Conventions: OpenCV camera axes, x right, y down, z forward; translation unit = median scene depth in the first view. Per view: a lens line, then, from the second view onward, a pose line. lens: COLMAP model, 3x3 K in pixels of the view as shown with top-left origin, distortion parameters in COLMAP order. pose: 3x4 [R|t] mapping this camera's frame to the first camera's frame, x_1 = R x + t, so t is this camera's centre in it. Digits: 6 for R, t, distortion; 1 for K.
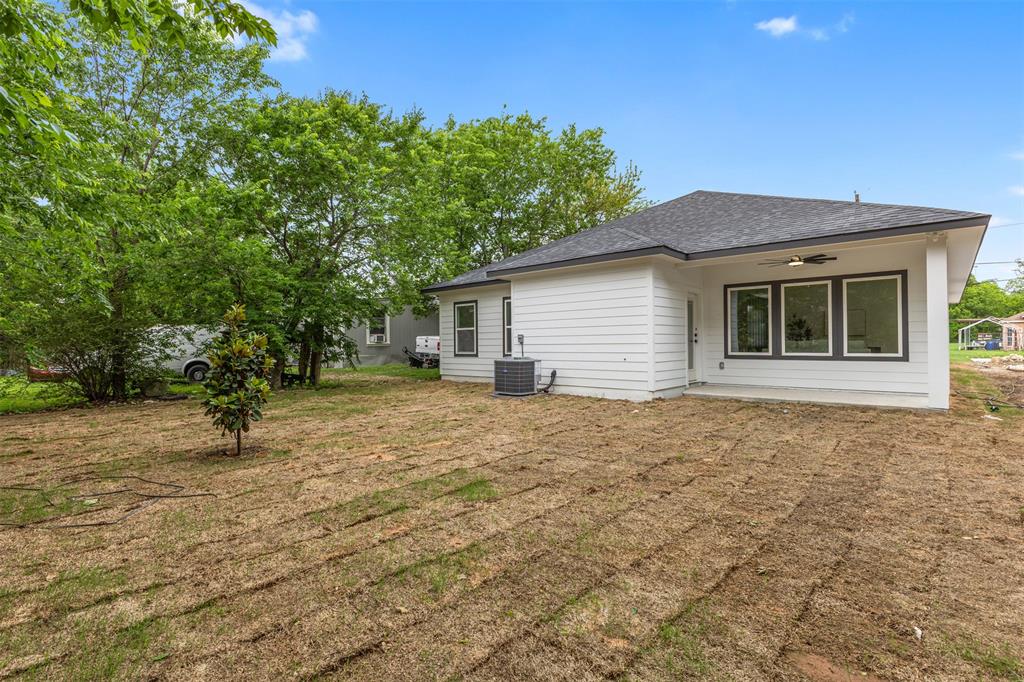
lens RADIAL K [[483.5, 0, 512.7], [0, 483.5, 347.9], [0, 0, 1]] dist [-0.003772, -0.000775]
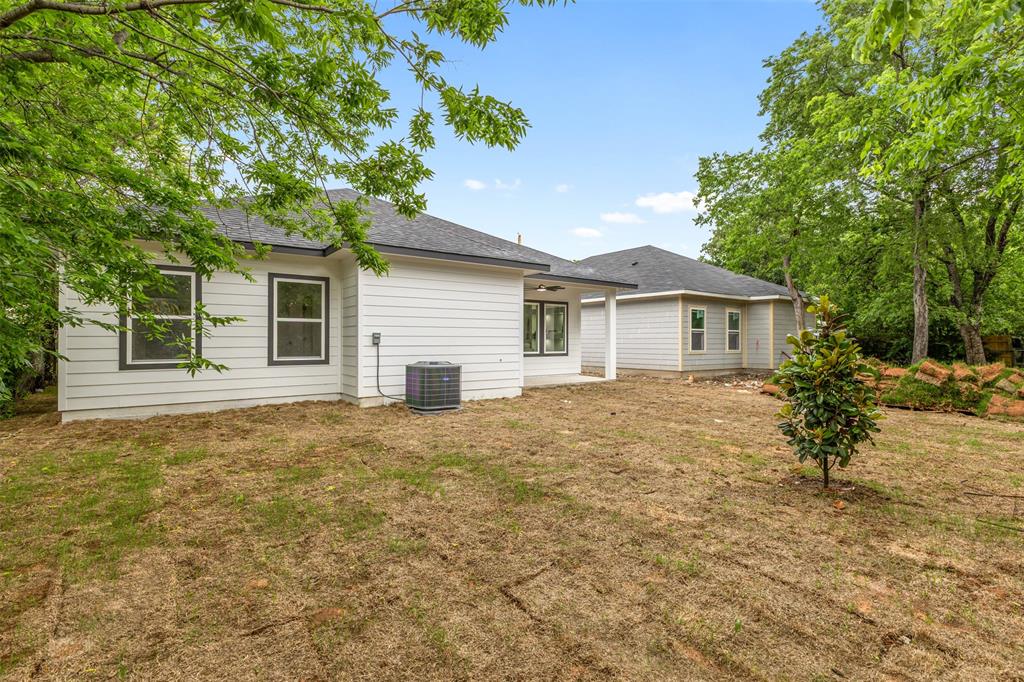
lens RADIAL K [[483.5, 0, 512.7], [0, 483.5, 347.9], [0, 0, 1]] dist [-0.003772, -0.000775]
pose [[0.194322, -0.000169, 0.980938, -0.744152], [0.013428, 0.999907, -0.002488, 0.000677], [-0.980846, 0.013656, 0.194306, 0.716447]]
